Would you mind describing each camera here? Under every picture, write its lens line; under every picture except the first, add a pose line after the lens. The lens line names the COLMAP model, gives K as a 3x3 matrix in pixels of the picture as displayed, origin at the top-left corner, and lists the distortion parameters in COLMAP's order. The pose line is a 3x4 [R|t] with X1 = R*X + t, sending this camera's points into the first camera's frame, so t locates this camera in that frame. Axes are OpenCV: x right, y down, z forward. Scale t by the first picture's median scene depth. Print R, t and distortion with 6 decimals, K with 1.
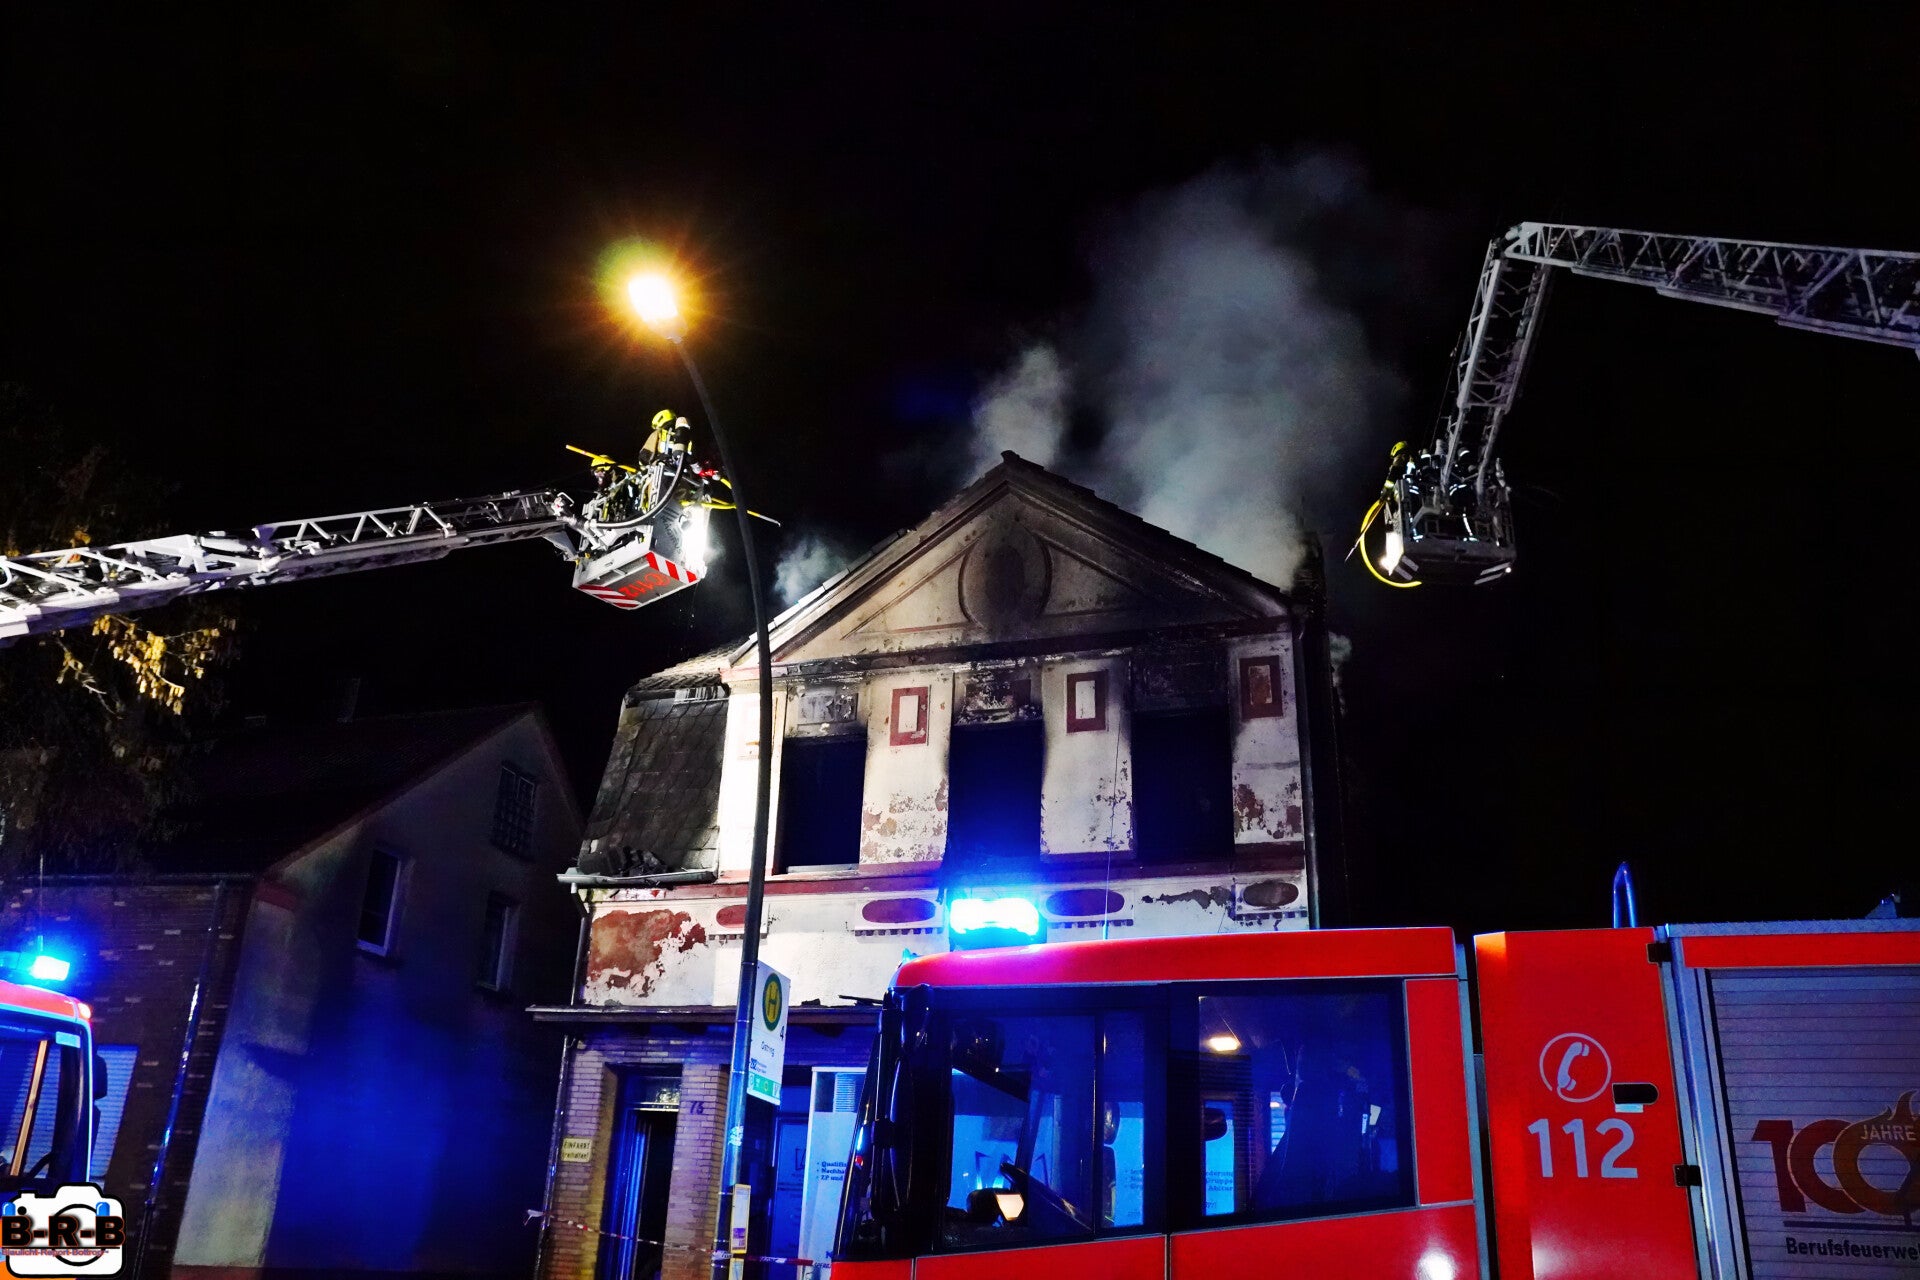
lens RADIAL K [[1459.0, 0, 960.0], [0, 1459.0, 640.0], [0, 0, 1]] dist [-0.110263, 0.002620]
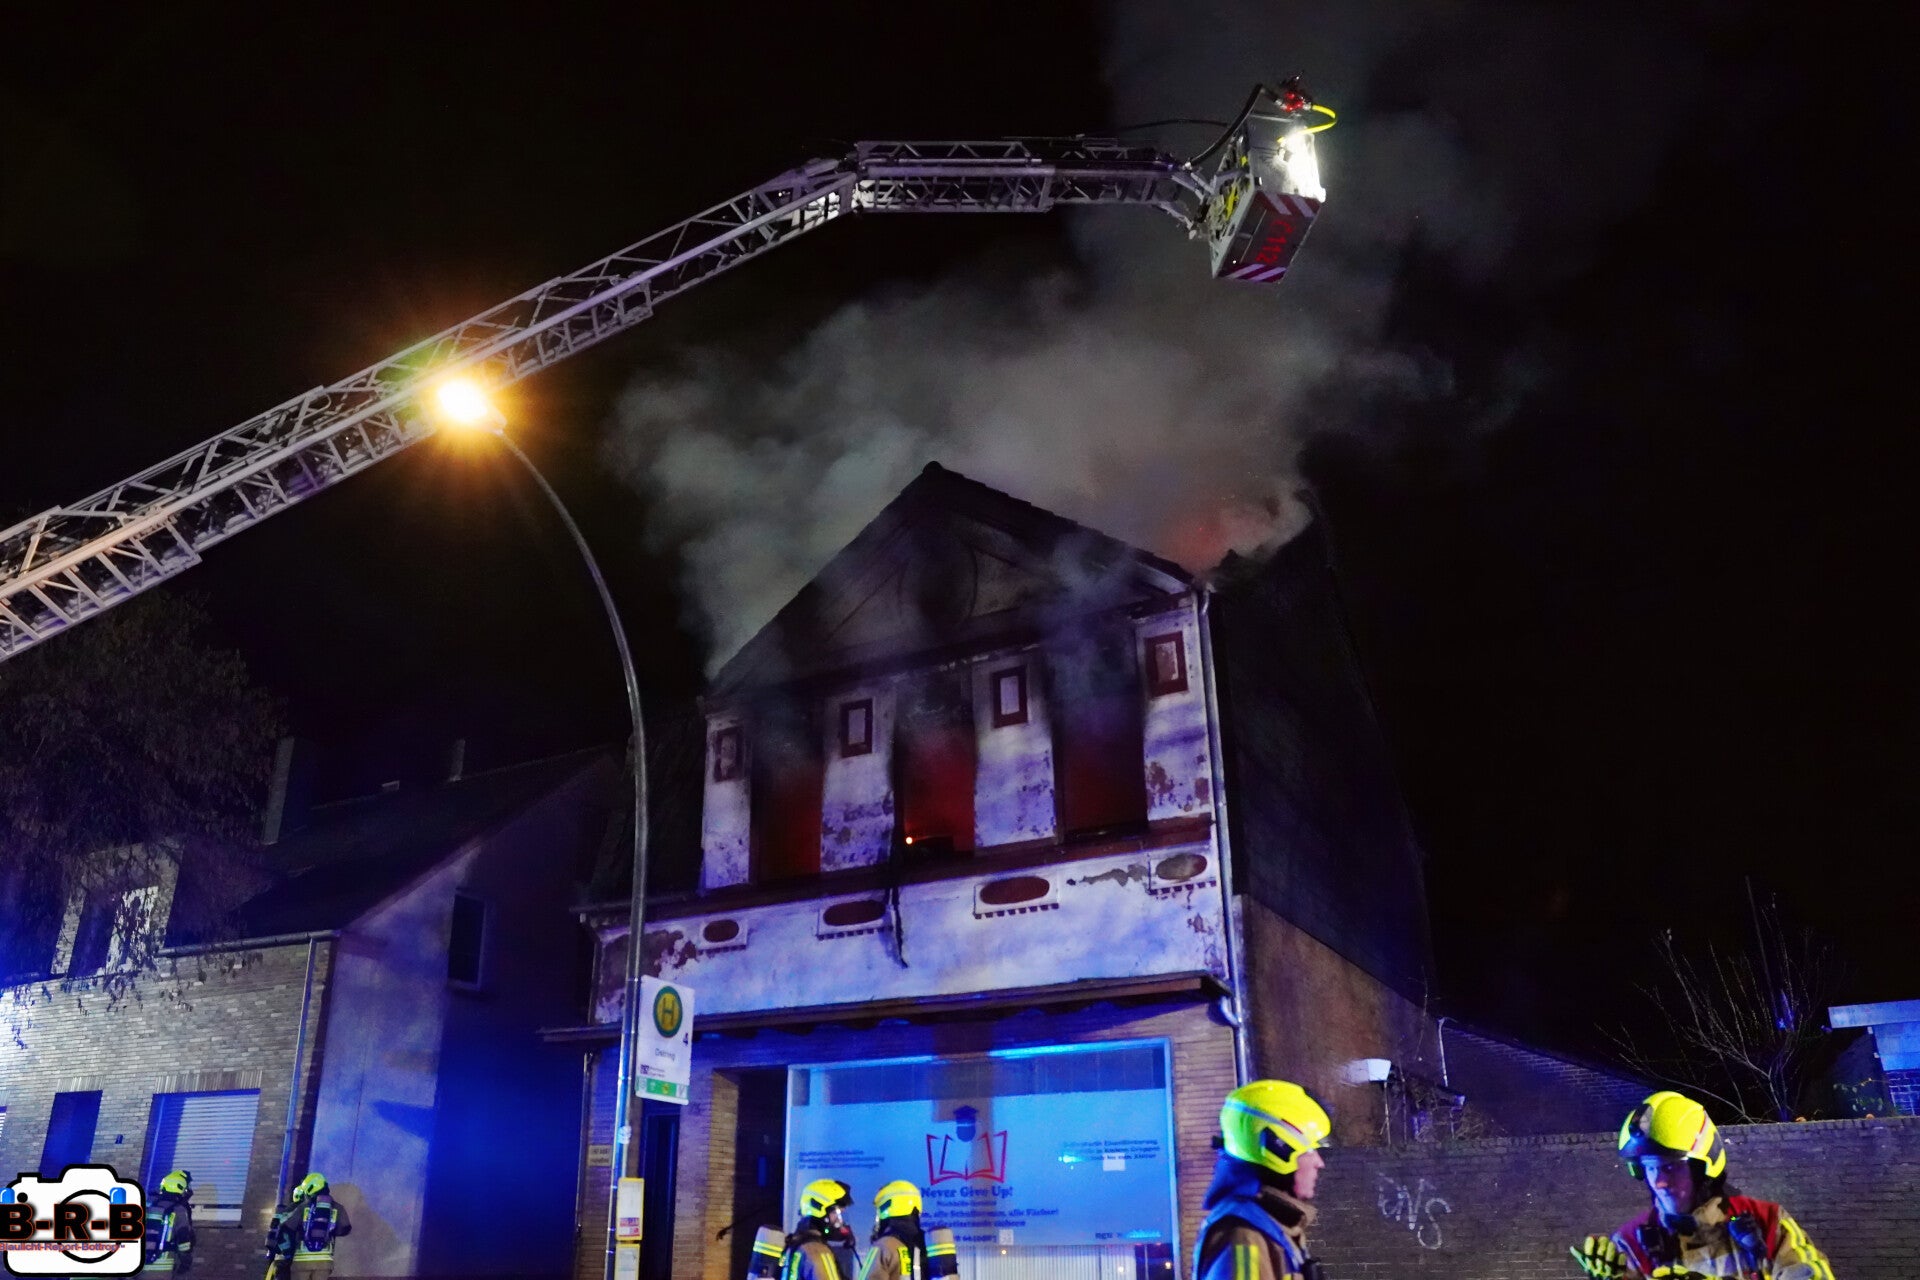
lens RADIAL K [[1459.0, 0, 960.0], [0, 1459.0, 640.0], [0, 0, 1]] dist [-0.110263, 0.002620]
pose [[0.977953, -0.122508, -0.169117, 0.241238], [0.124339, 0.992240, 0.000239, -0.002665], [0.167775, -0.021261, 0.985596, -0.030525]]
